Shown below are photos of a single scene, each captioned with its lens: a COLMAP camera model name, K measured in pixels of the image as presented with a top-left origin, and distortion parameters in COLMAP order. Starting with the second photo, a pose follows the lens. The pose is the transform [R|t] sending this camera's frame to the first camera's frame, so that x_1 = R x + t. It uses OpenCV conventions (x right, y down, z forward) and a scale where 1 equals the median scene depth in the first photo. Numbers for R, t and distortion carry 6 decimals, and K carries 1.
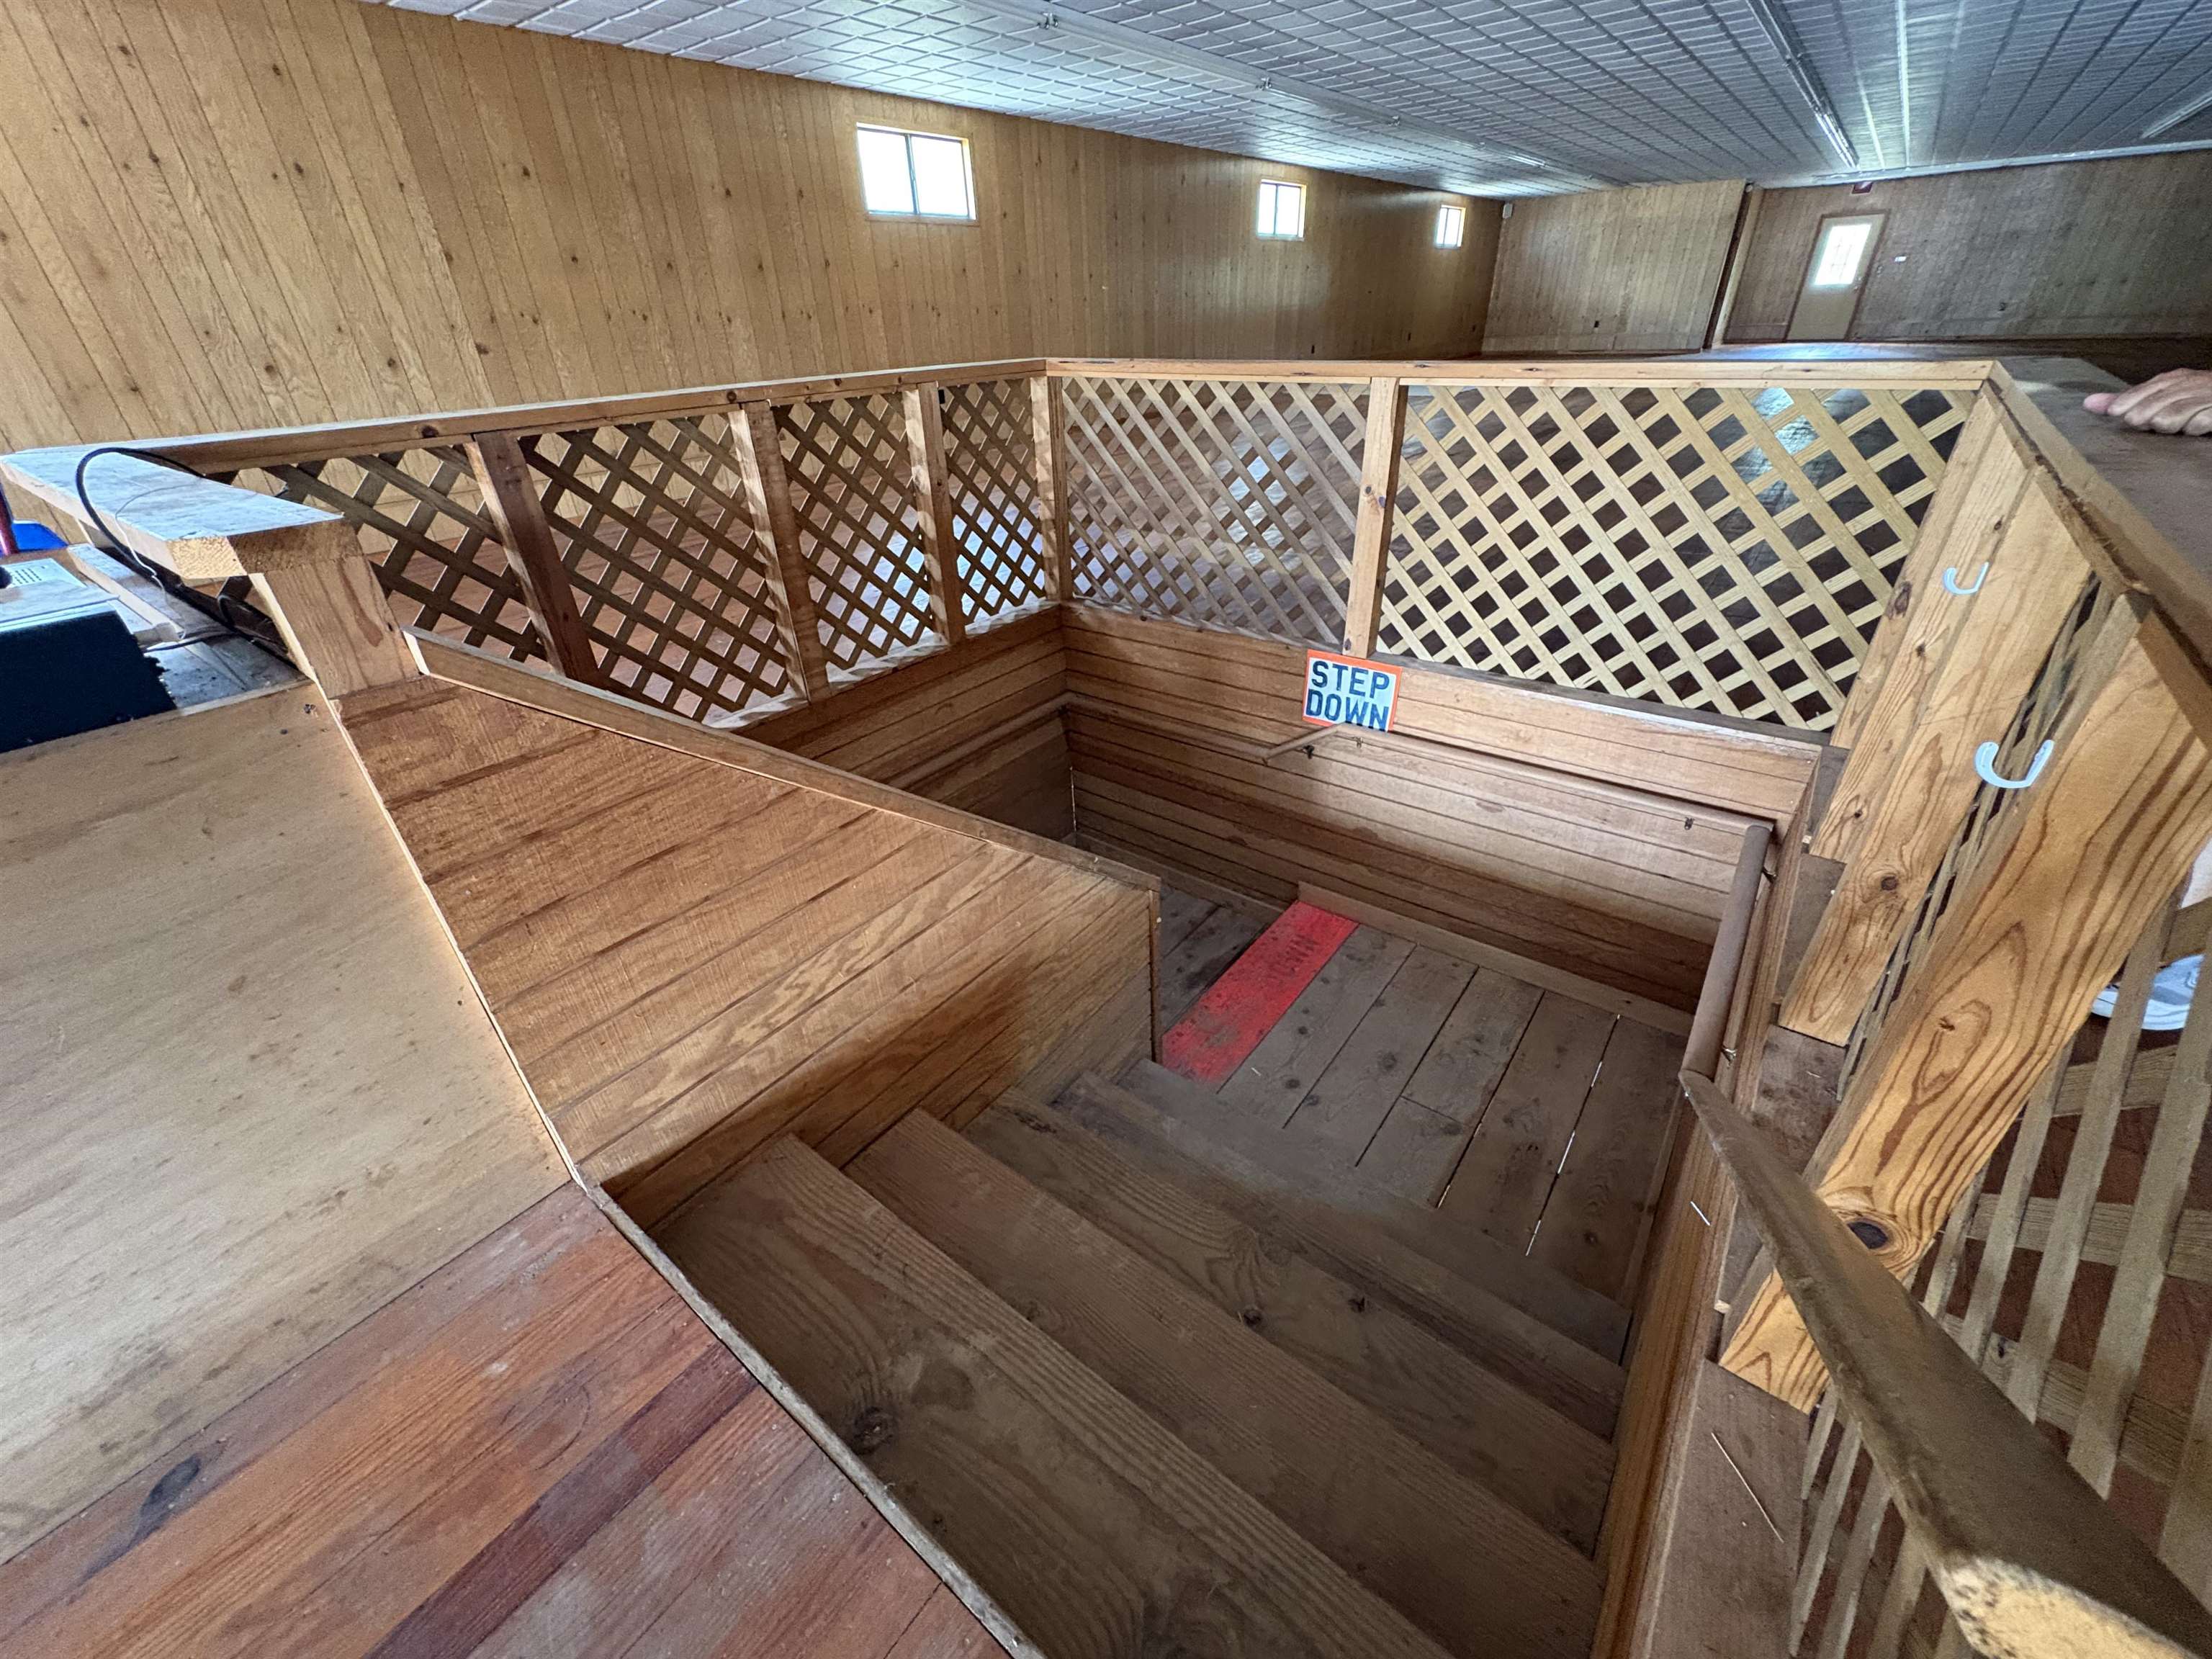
lens RADIAL K [[884.0, 0, 1107.6], [0, 884.0, 826.3], [0, 0, 1]] dist [-0.000079, 0.000575]
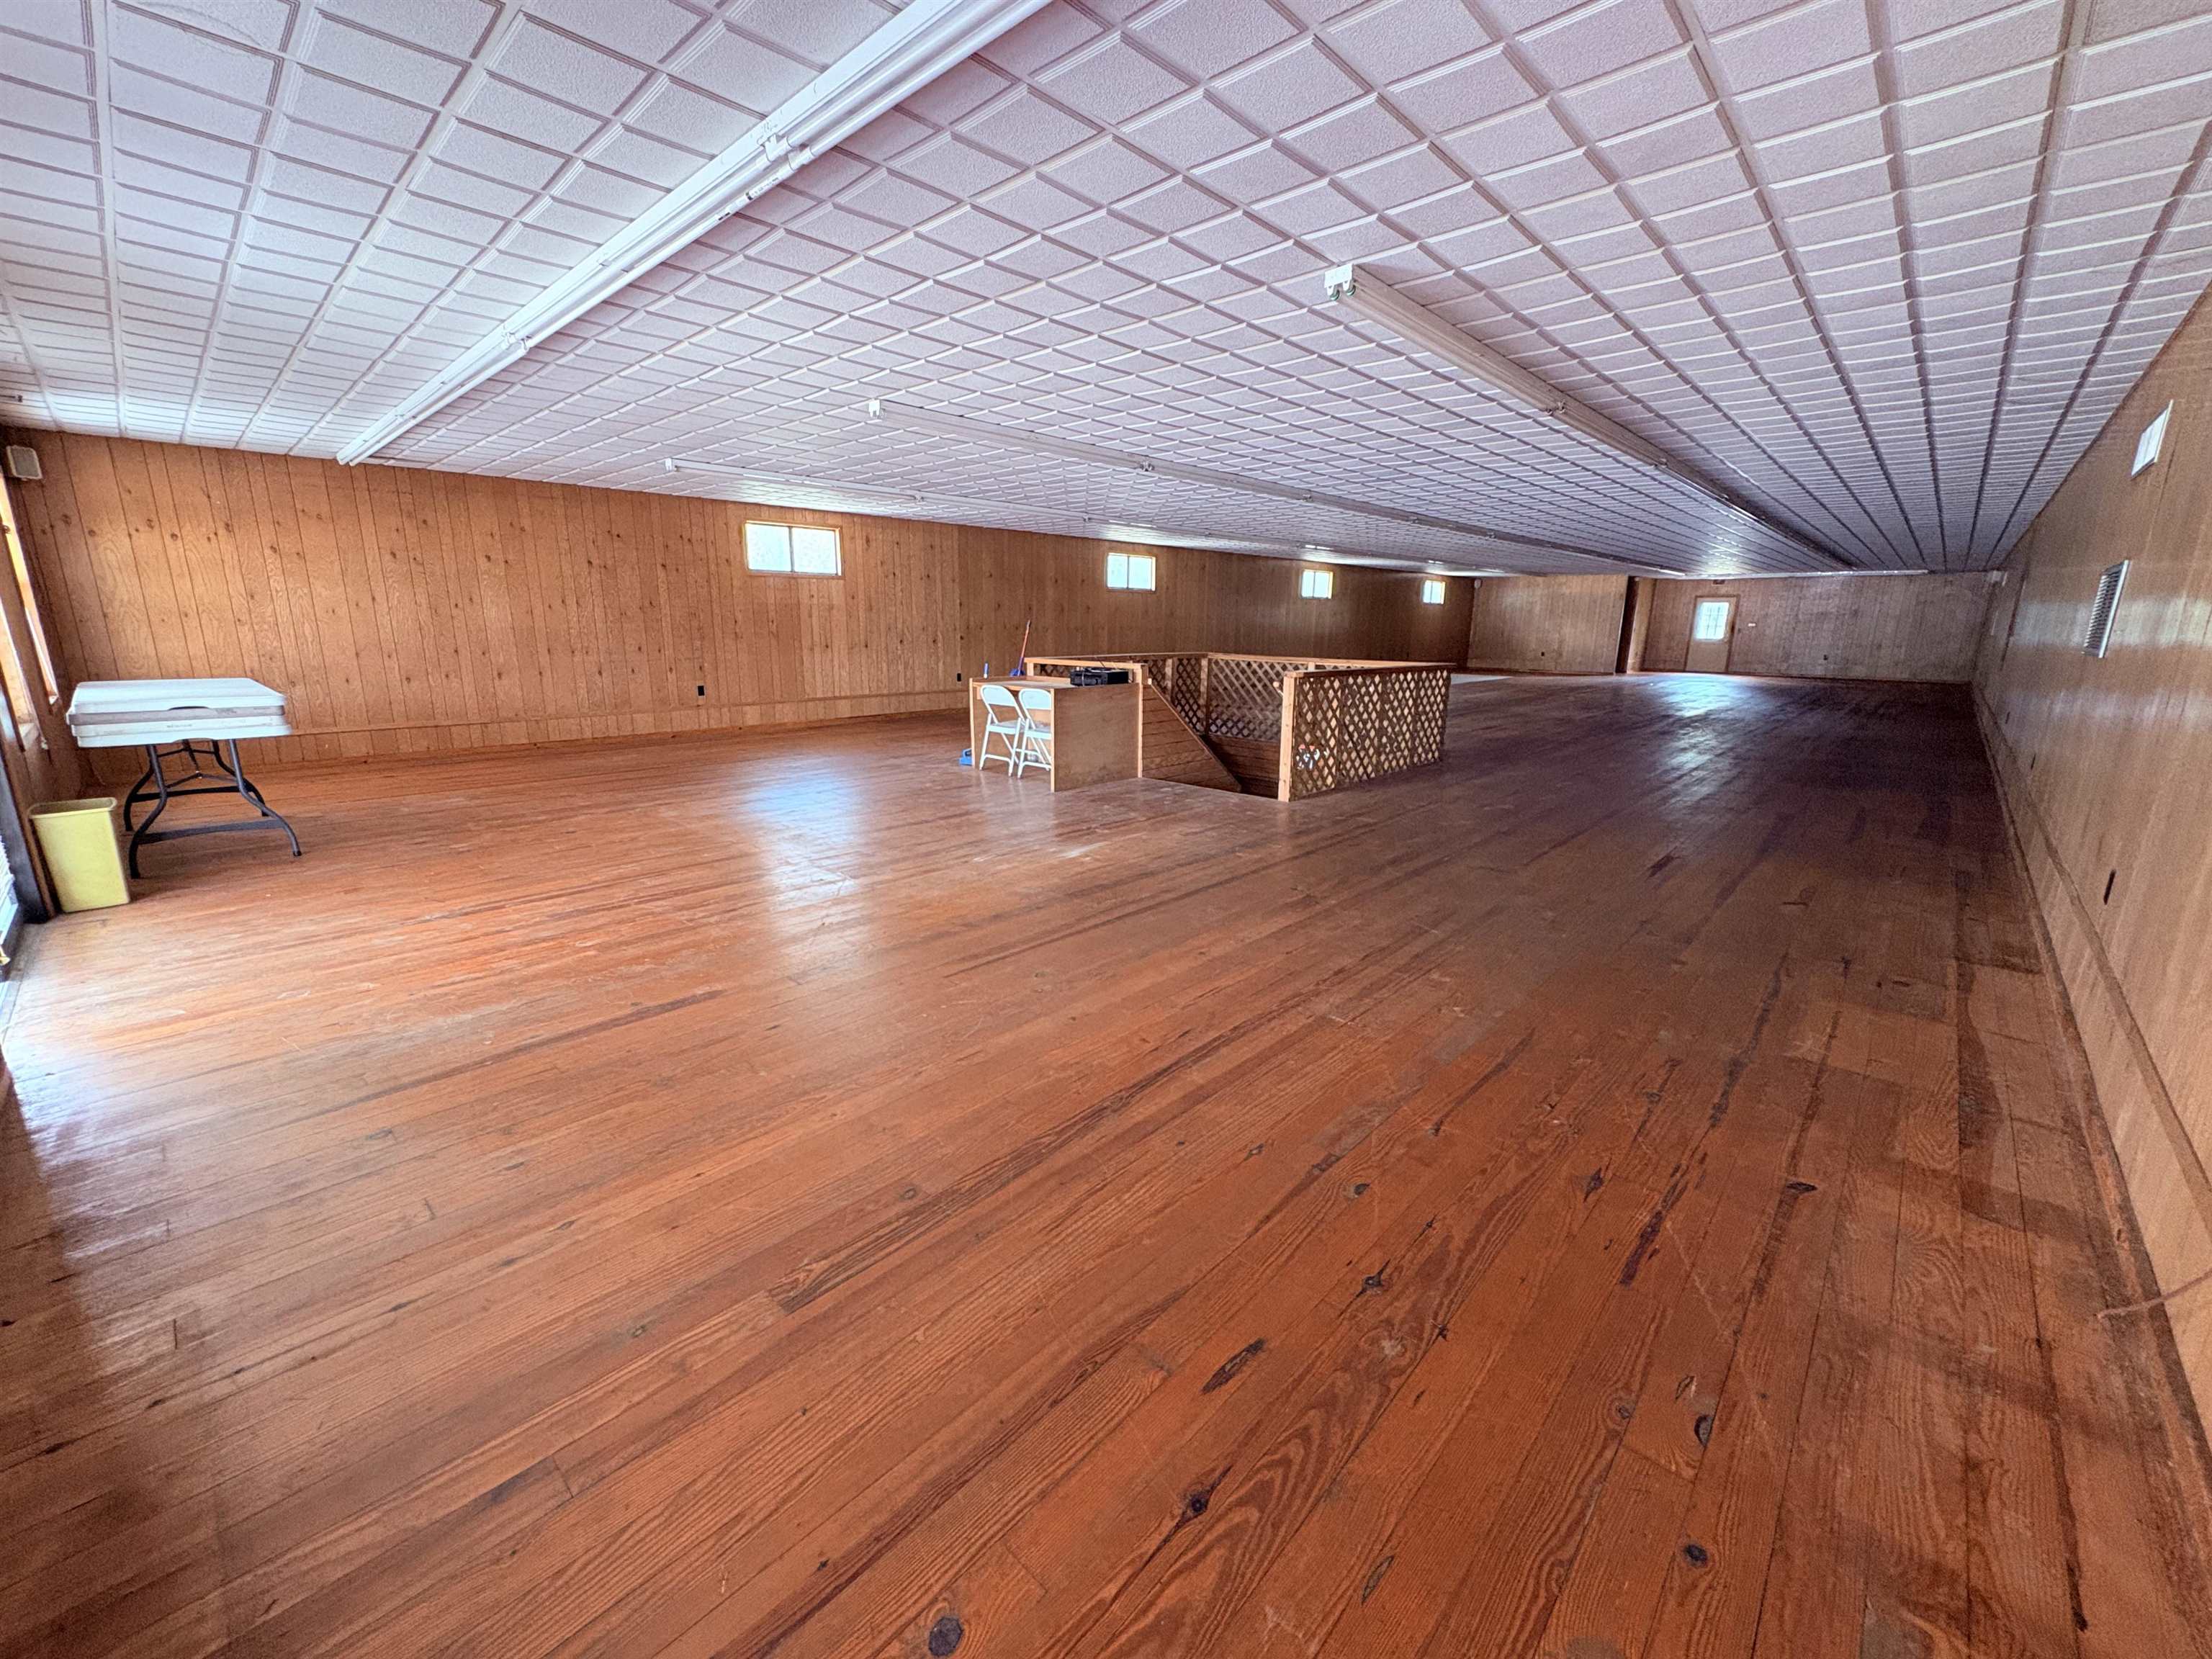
lens RADIAL K [[884.0, 0, 1114.0], [0, 884.0, 831.2], [0, 0, 1]] dist [-0.000079, 0.000575]
pose [[0.995227, 0.065634, -0.072217, -0.078349], [-0.083737, 0.954388, -0.286585, 0.557849], [0.050114, 0.291264, 0.955329, -1.016736]]
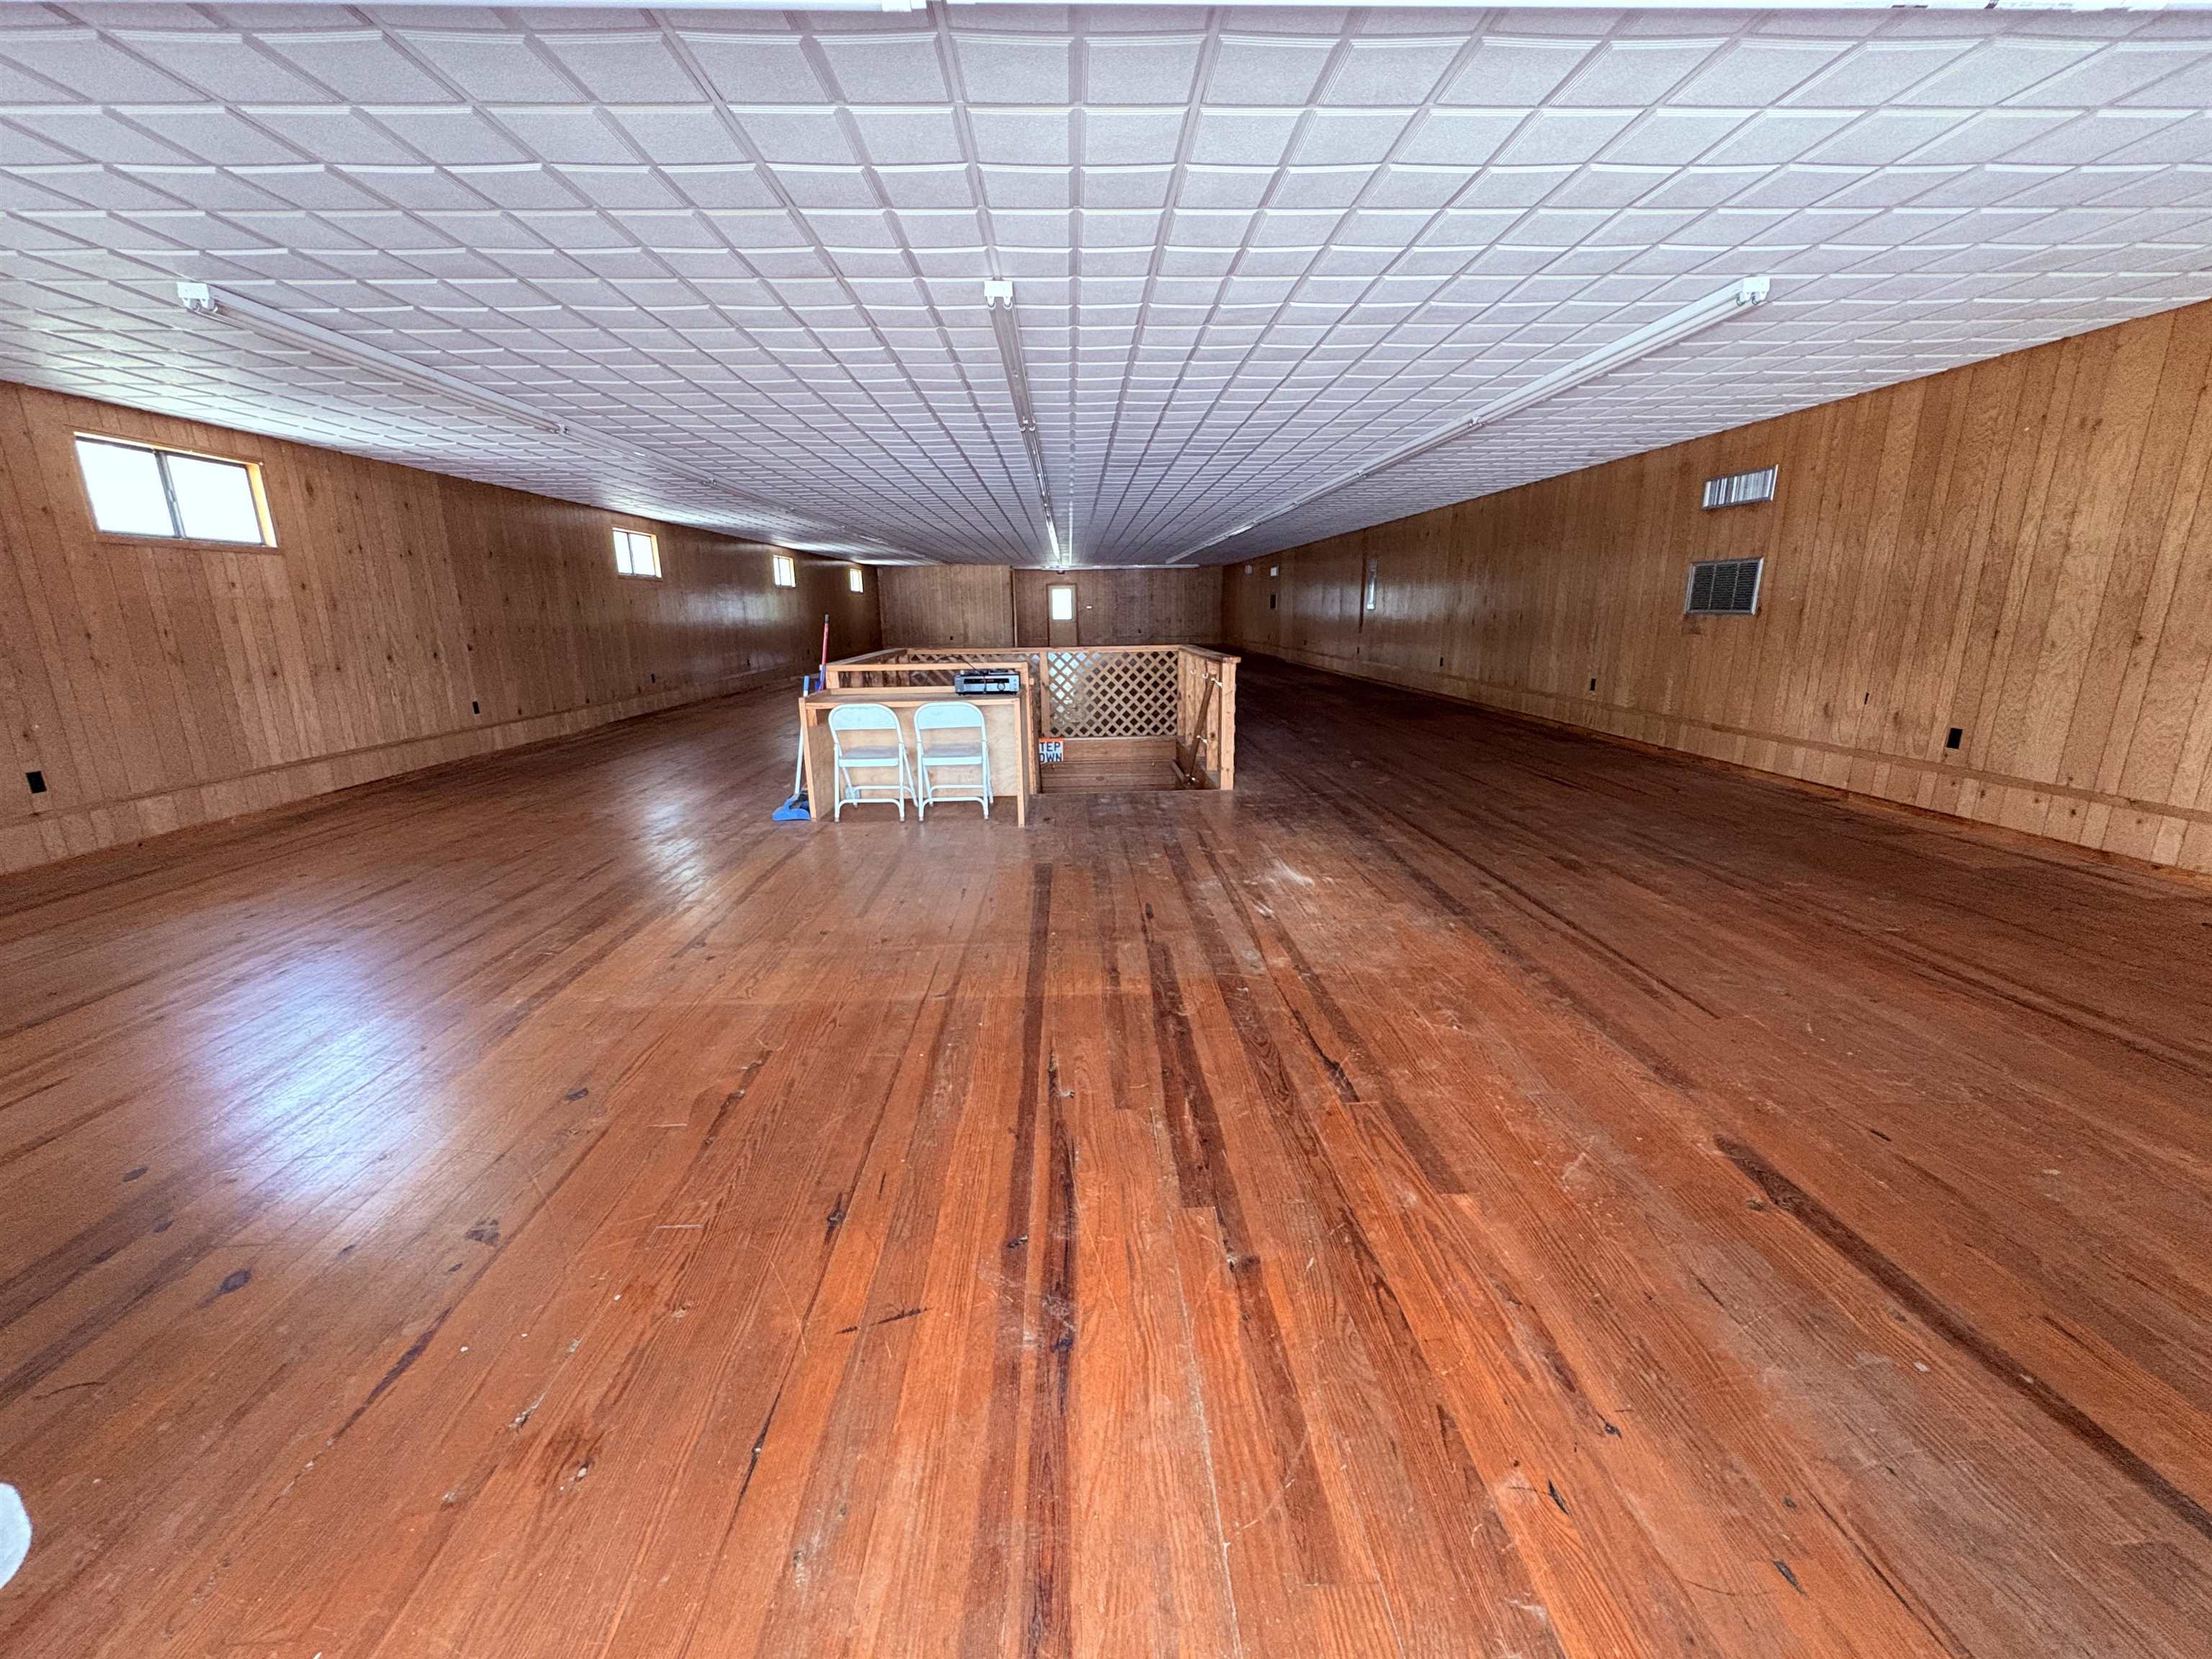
lens RADIAL K [[884.0, 0, 1110.7], [0, 884.0, 822.5], [0, 0, 1]] dist [-0.000079, 0.000575]
pose [[0.762700, -0.128096, 0.633940, -0.786134], [0.315622, 0.929266, -0.191958, 0.377611], [-0.564510, 0.346492, 0.749181, -0.656719]]
